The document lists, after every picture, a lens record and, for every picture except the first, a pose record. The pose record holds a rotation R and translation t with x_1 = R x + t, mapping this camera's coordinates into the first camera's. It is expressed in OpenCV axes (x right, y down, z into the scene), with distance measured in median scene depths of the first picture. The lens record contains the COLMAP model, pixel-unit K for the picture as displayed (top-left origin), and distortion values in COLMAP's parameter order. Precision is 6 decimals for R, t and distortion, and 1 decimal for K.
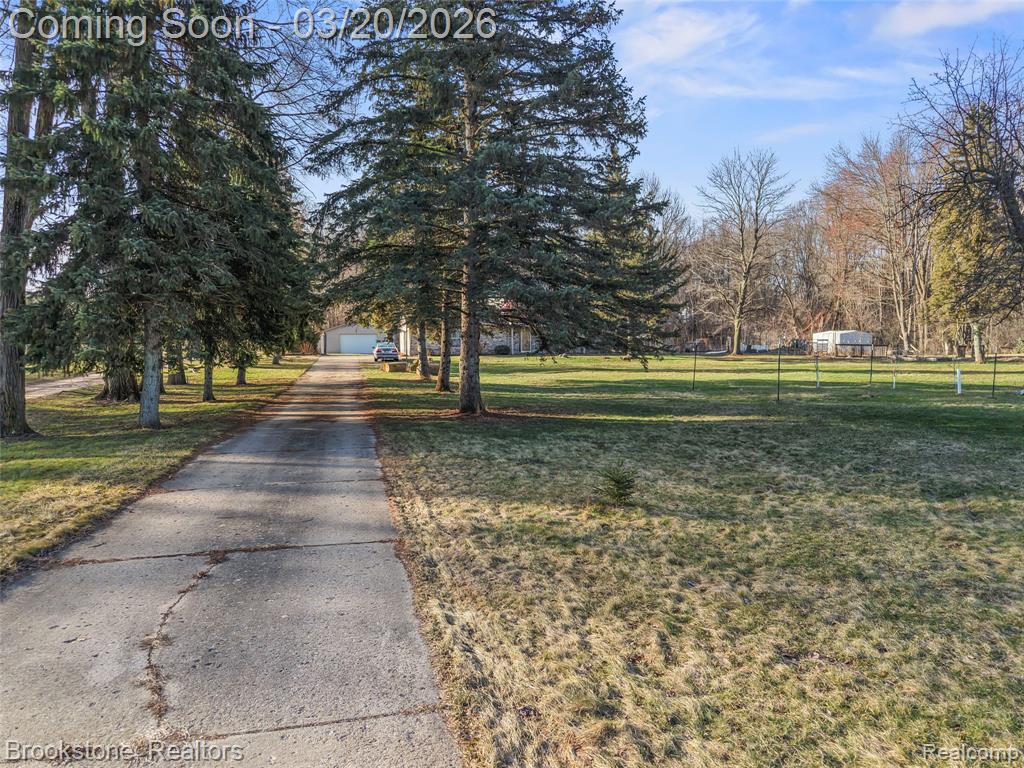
lens RADIAL K [[702.6, 0, 510.8], [0, 702.6, 384.9], [0, 0, 1]] dist [-0.006933, -0.000176]
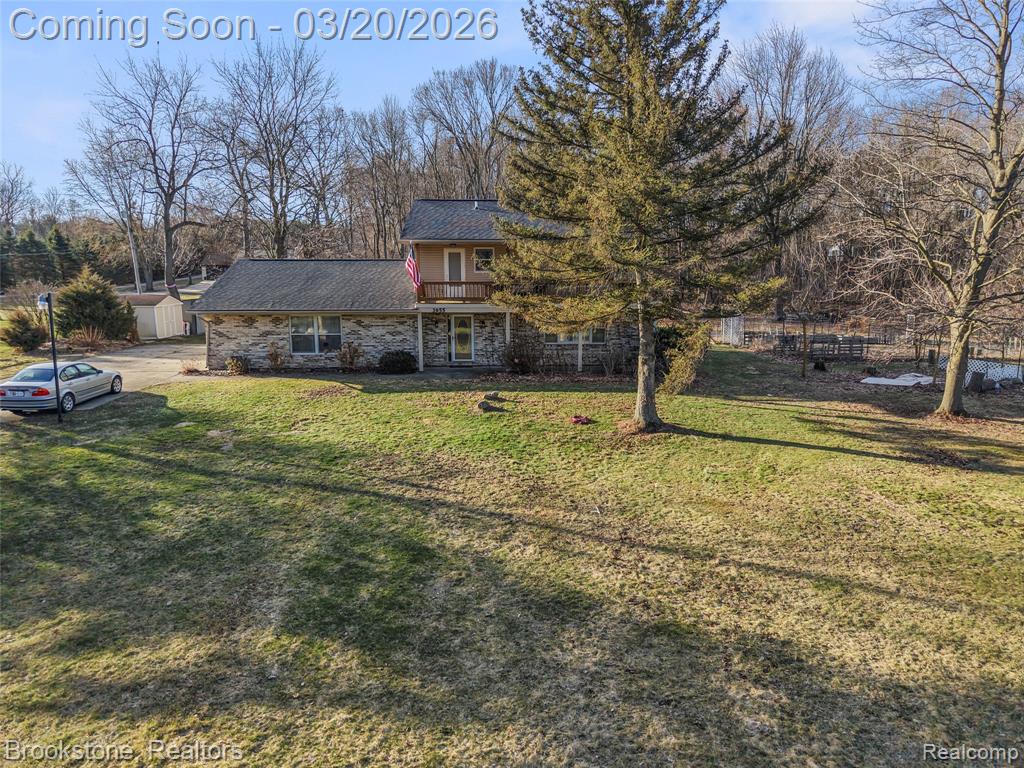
lens RADIAL K [[702.6, 0, 513.4], [0, 702.6, 383.3], [0, 0, 1]] dist [-0.006933, -0.000176]
pose [[0.979873, 0.046326, -0.194173, 0.168015], [-0.028261, 0.995096, 0.094794, -0.088818], [0.197612, -0.087399, 0.976376, 0.598780]]
